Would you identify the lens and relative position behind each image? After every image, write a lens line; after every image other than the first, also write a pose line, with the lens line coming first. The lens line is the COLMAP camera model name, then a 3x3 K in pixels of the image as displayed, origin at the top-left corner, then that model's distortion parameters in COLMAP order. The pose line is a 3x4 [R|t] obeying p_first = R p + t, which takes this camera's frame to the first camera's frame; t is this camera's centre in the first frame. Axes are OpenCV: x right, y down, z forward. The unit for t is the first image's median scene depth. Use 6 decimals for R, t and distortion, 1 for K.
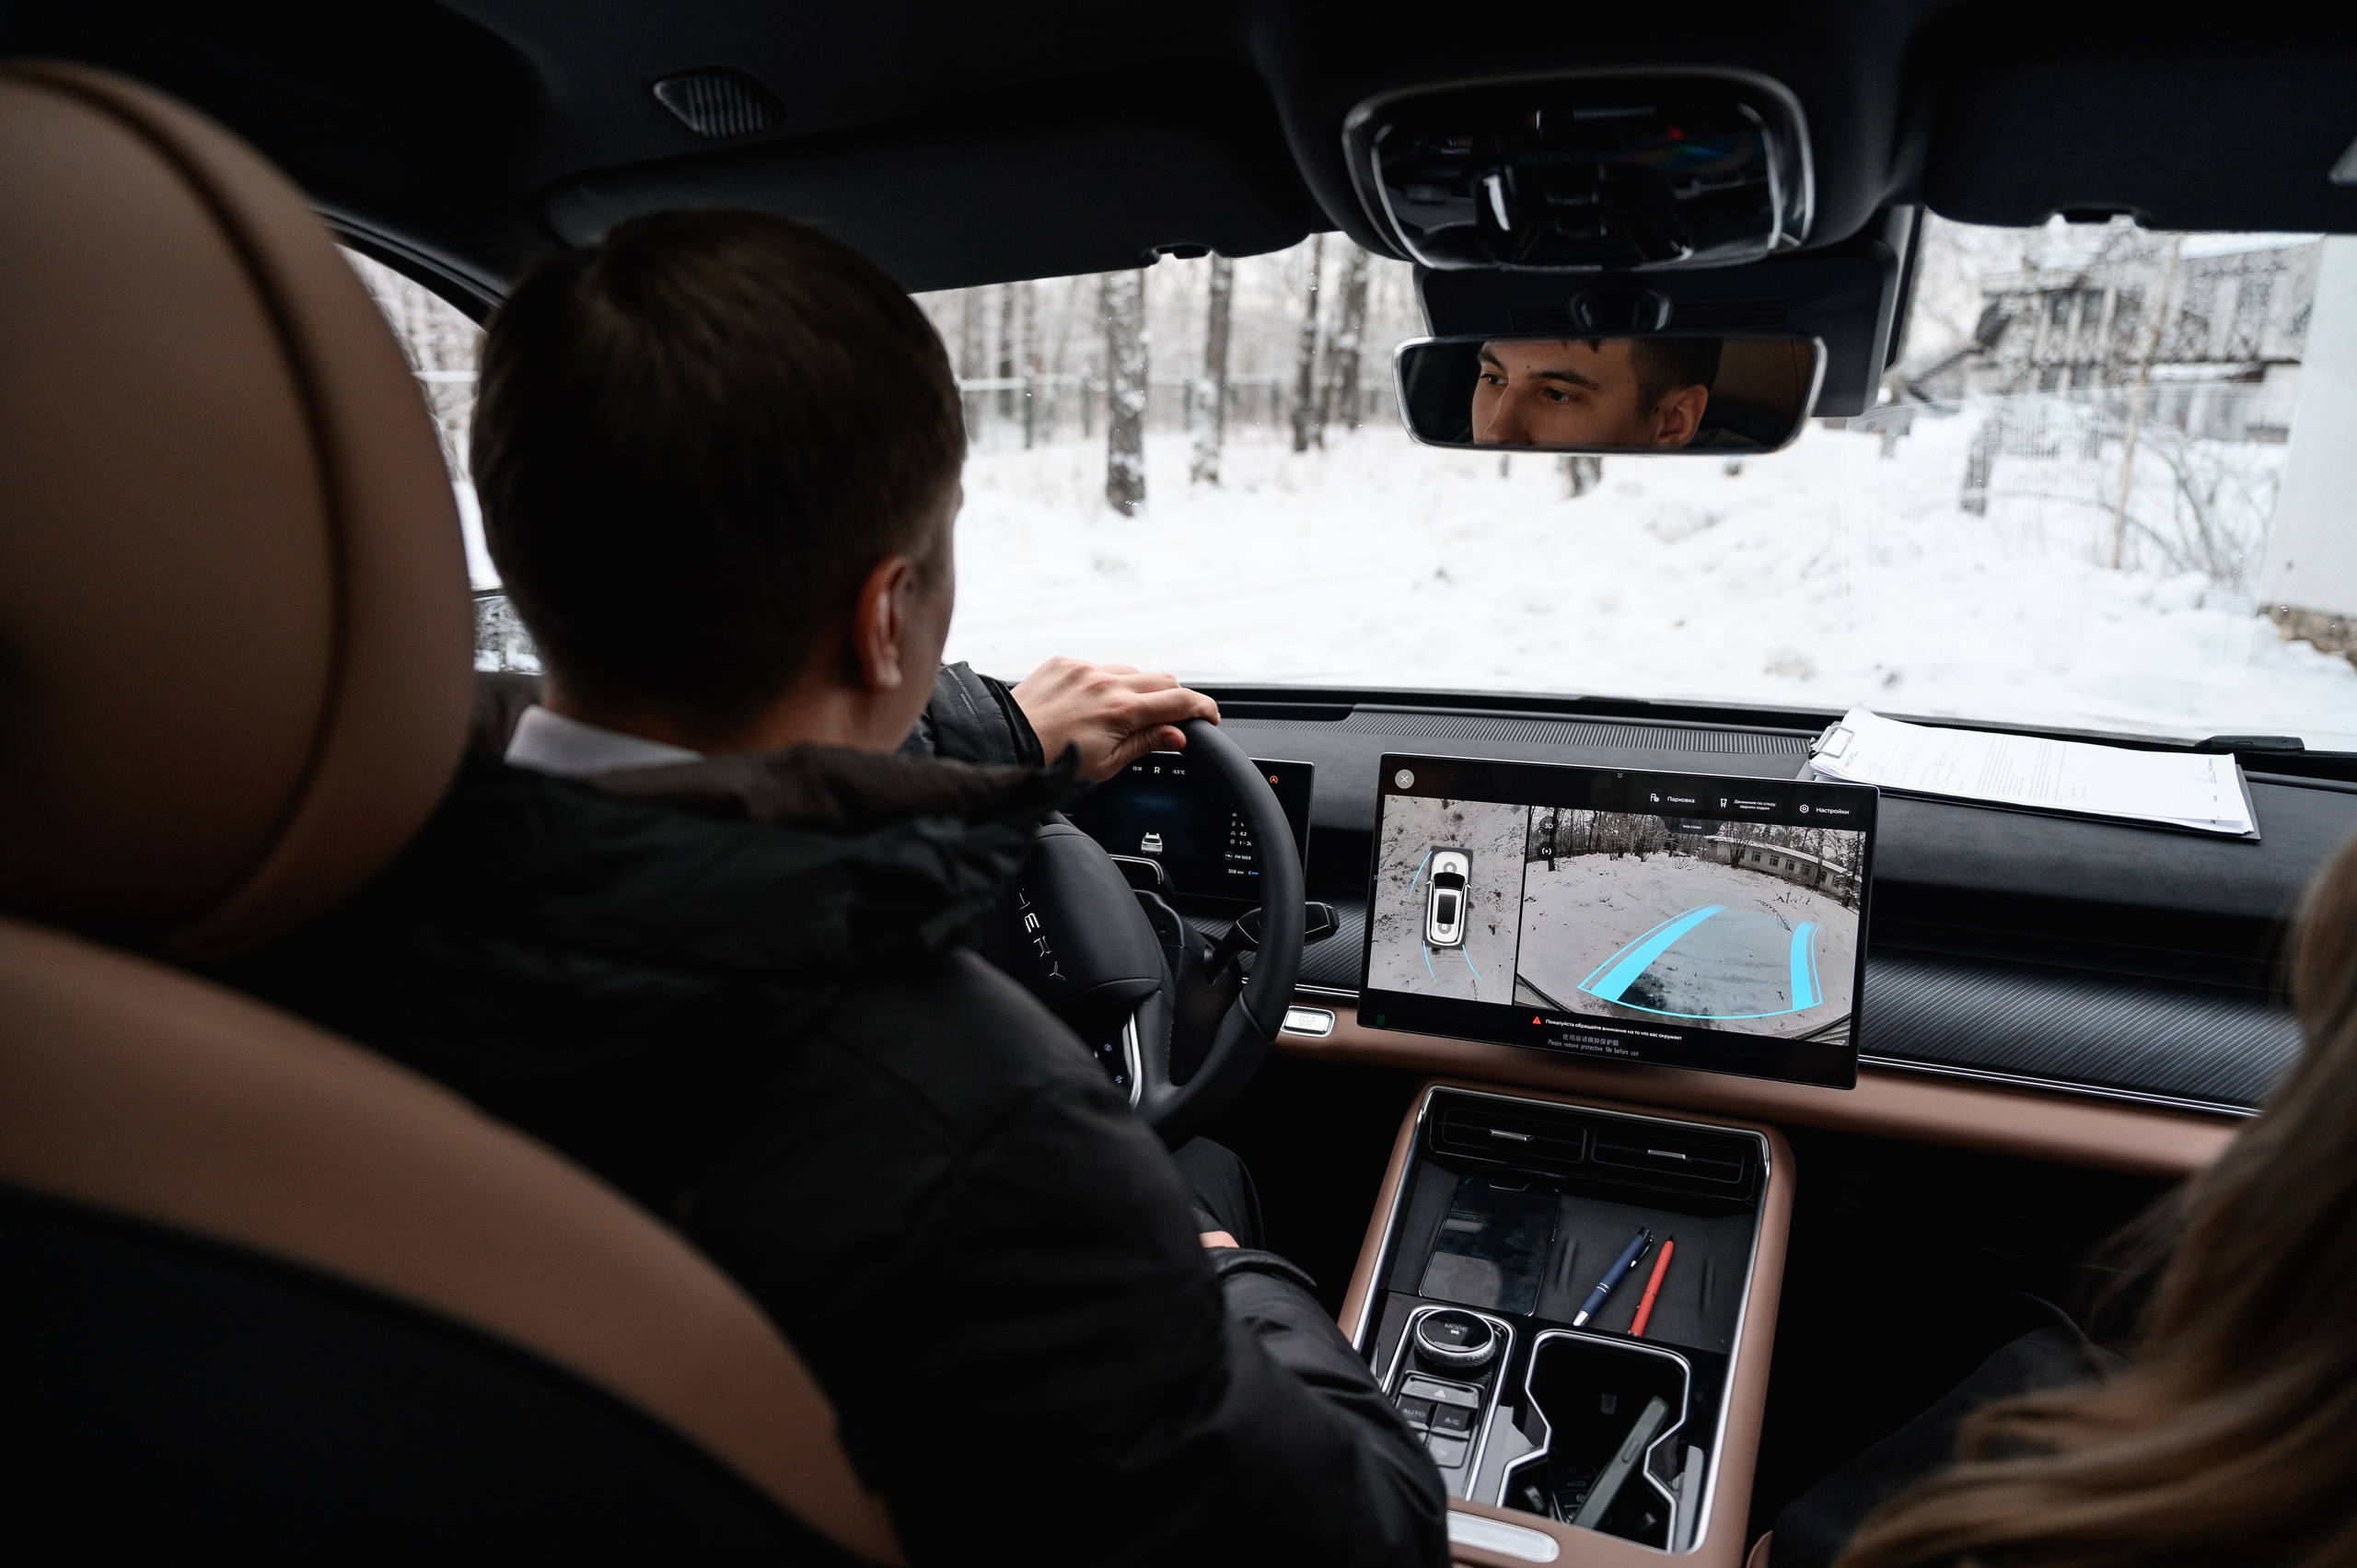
lens RADIAL K [[1591.7, 0, 1183.9], [0, 1591.7, 796.7], [0, 0, 1]] dist [0.004944, 0.001184]
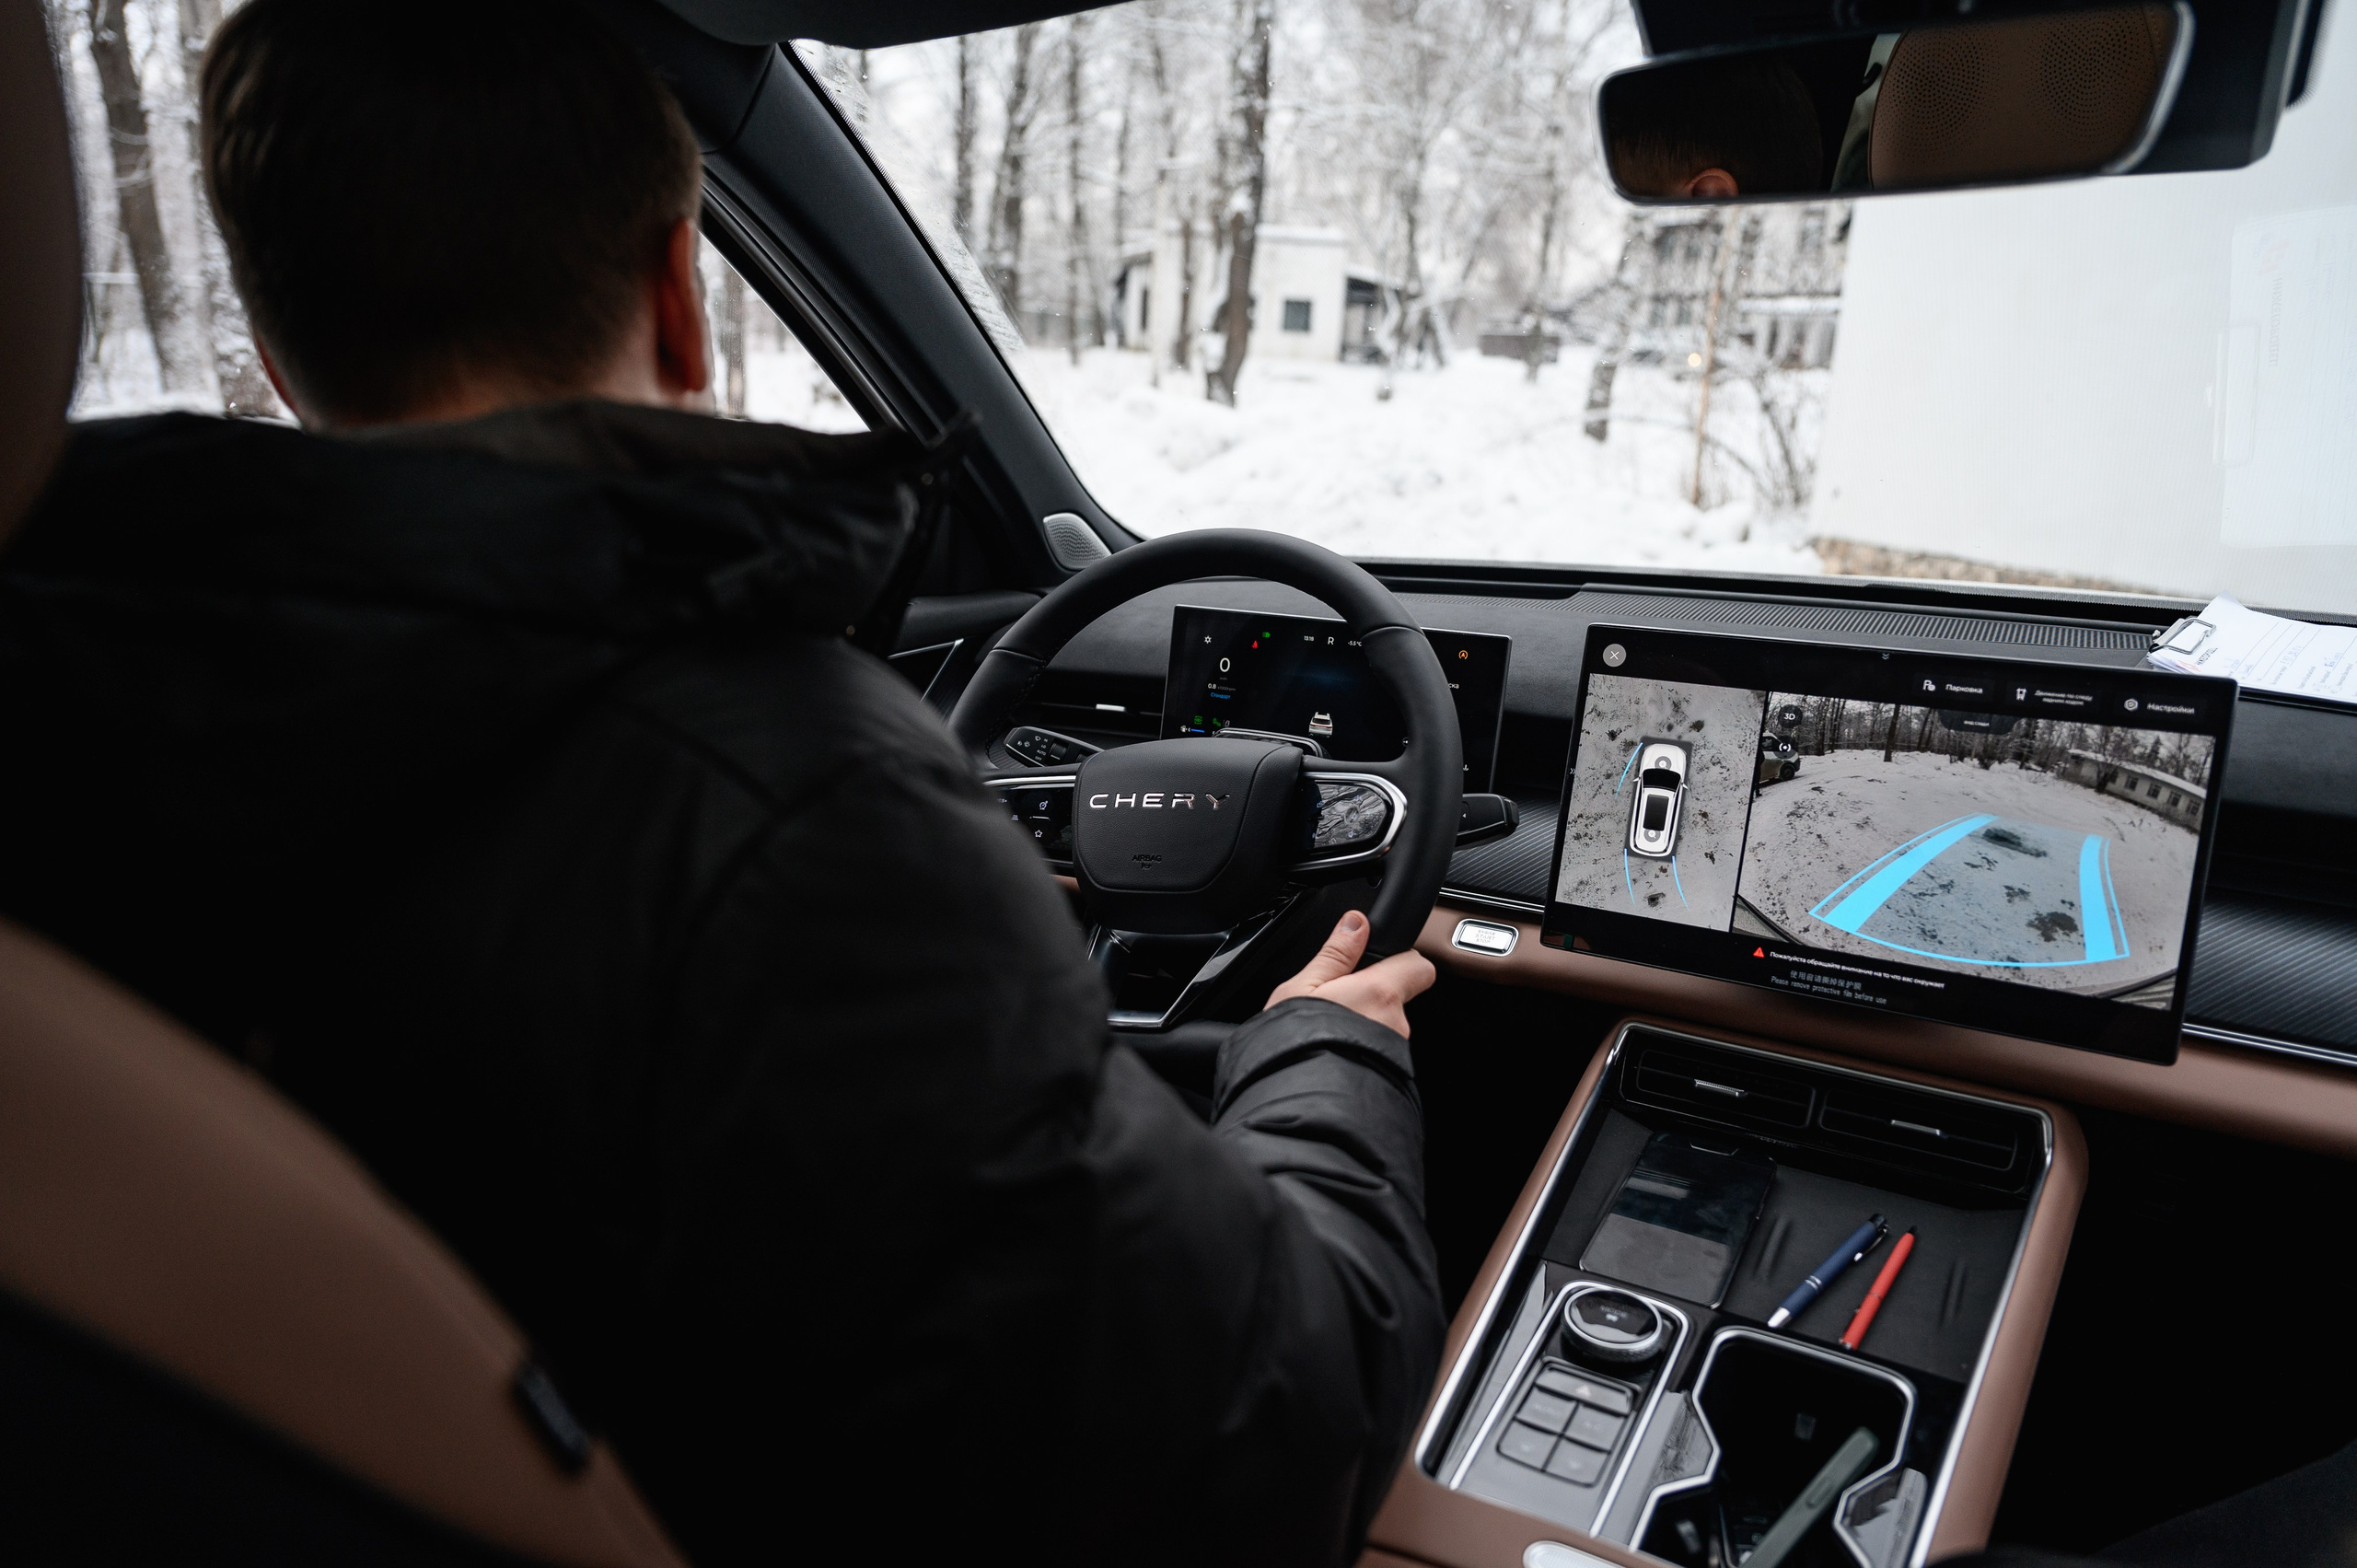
lens RADIAL K [[1591.7, 0, 1183.9], [0, 1591.7, 796.7], [0, 0, 1]] dist [0.004944, 0.001184]
pose [[0.982433, 0.052108, -0.179194, 0.072857], [-0.043900, 0.997810, 0.049475, 0.032608], [0.181380, -0.040739, 0.982569, 0.141138]]
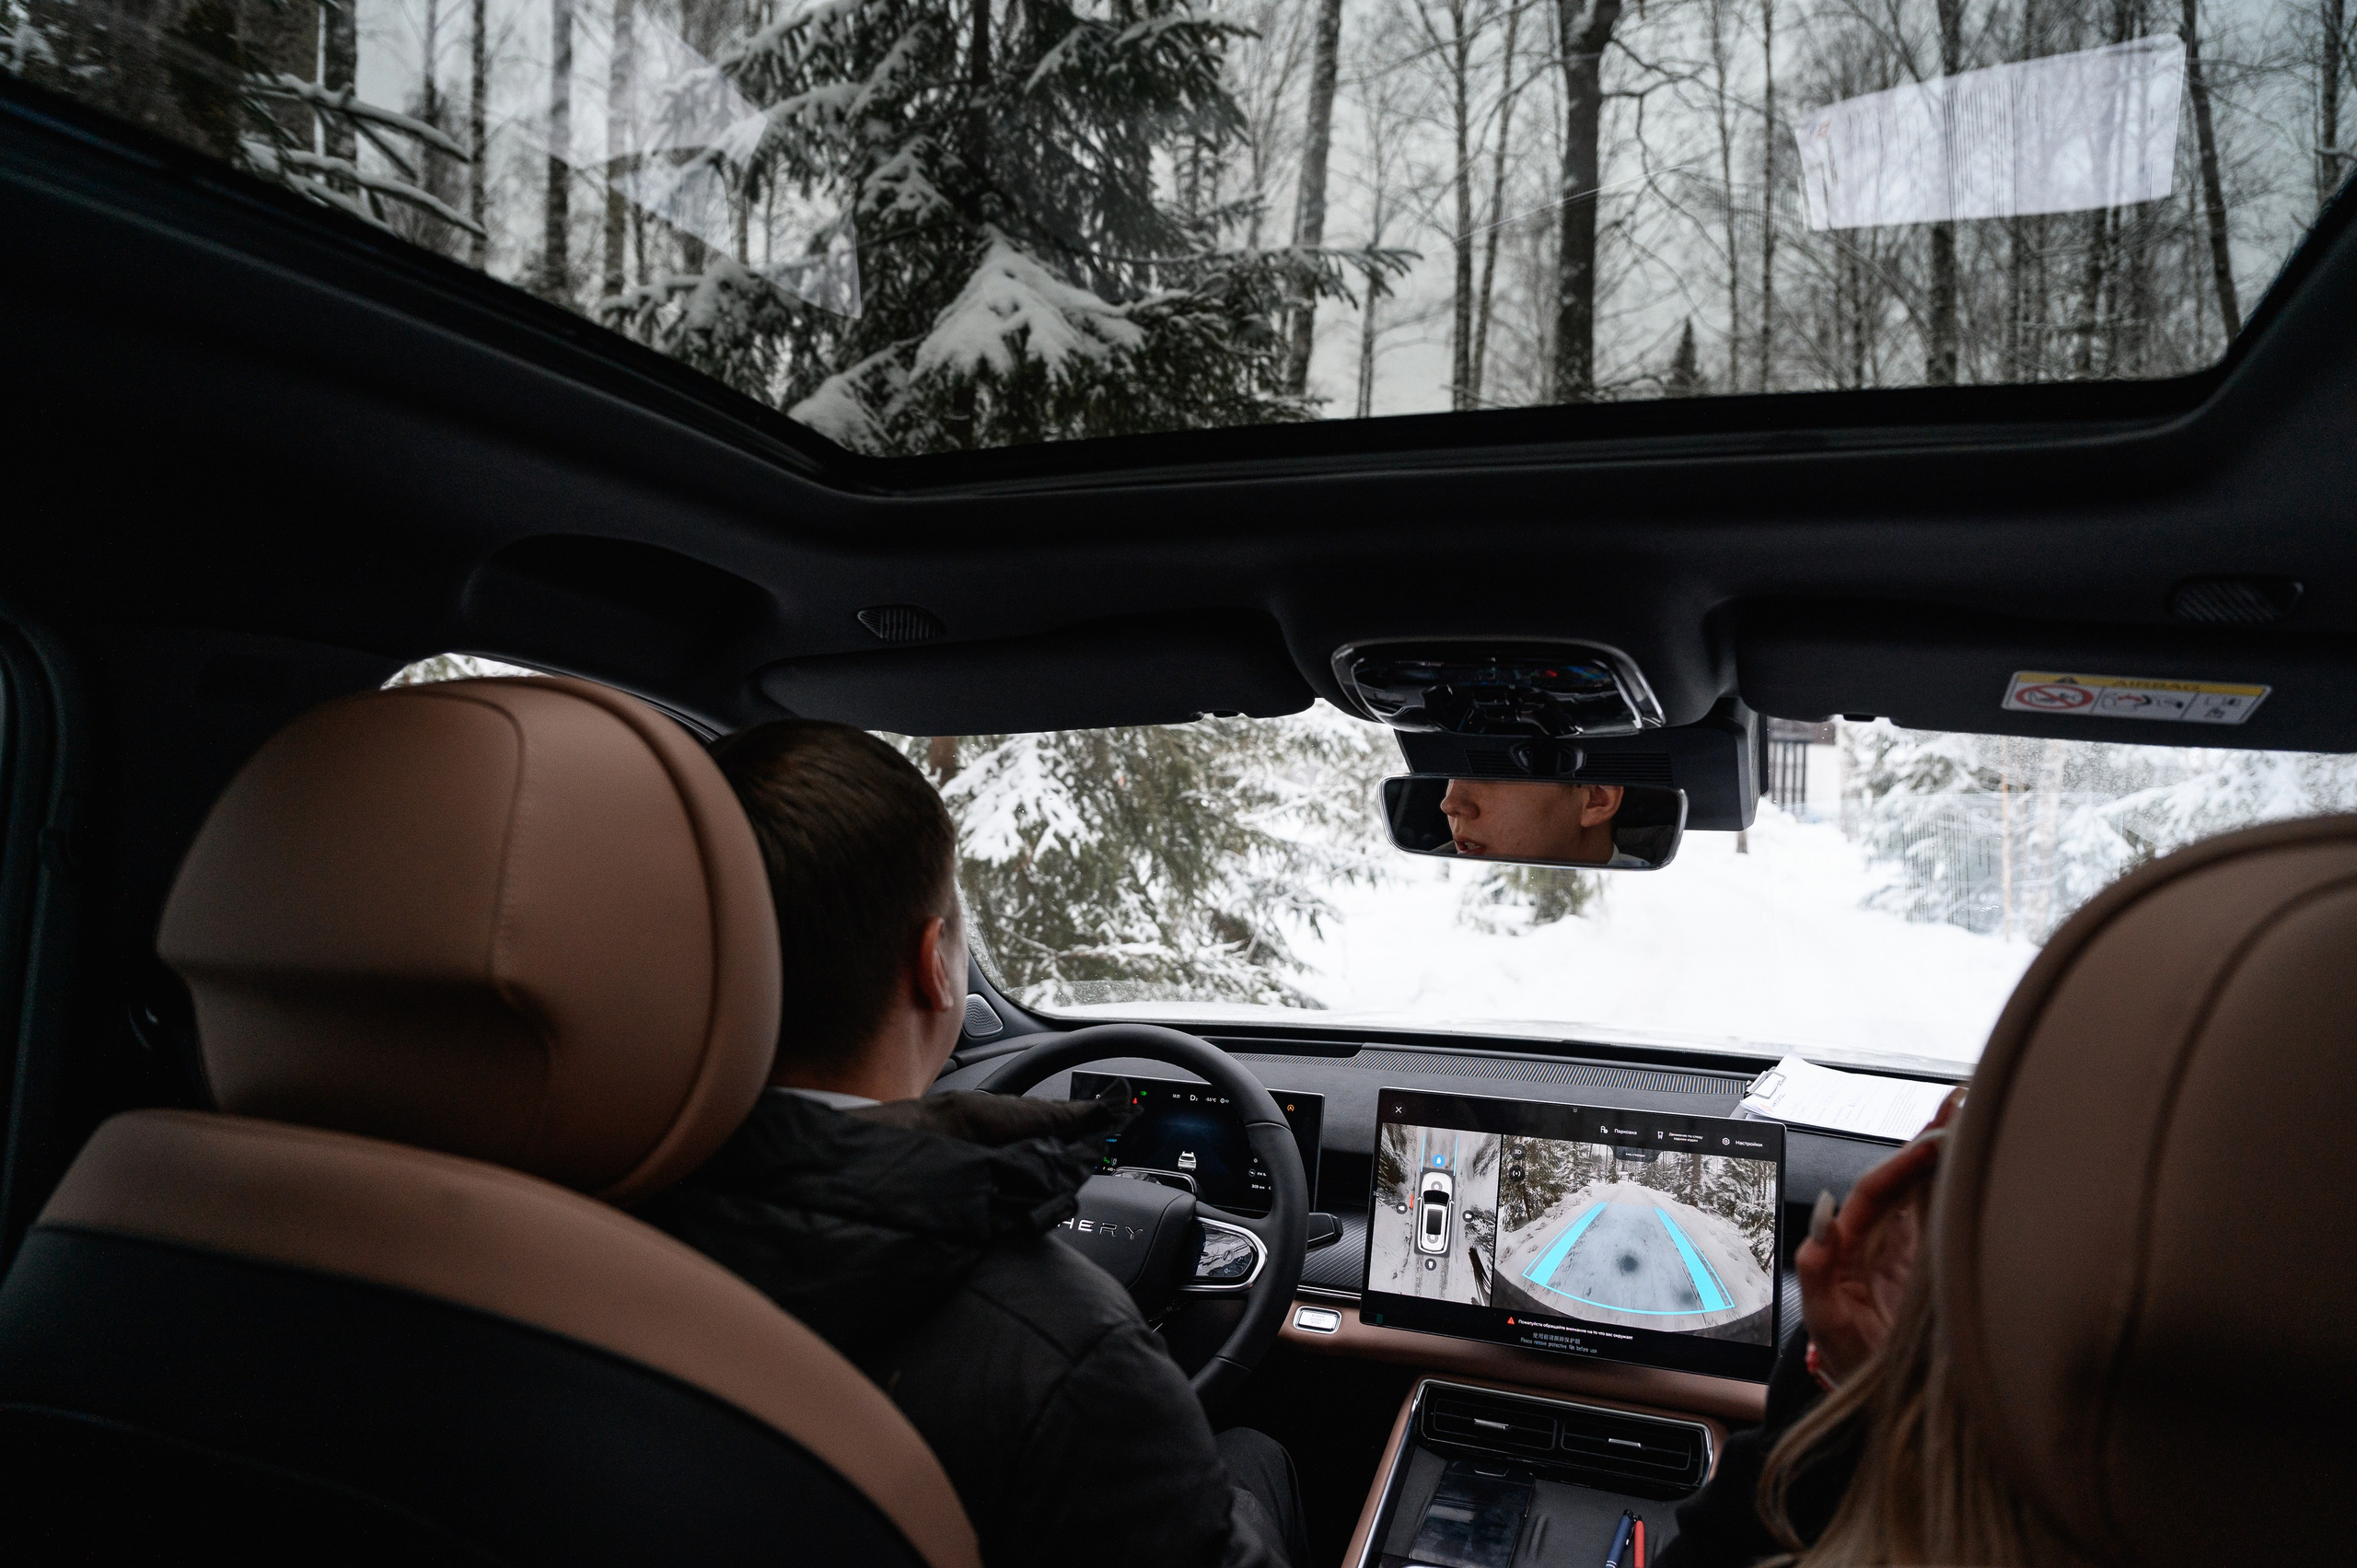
lens RADIAL K [[1563.0, 0, 1185.9], [0, 1563.0, 798.3], [0, 0, 1]] dist [-0.005721, -0.001674]
pose [[0.999618, 0.016248, -0.022342, 0.000471], [-0.020460, 0.978858, -0.203517, 0.002167], [0.018563, 0.203897, 0.978816, -0.214443]]
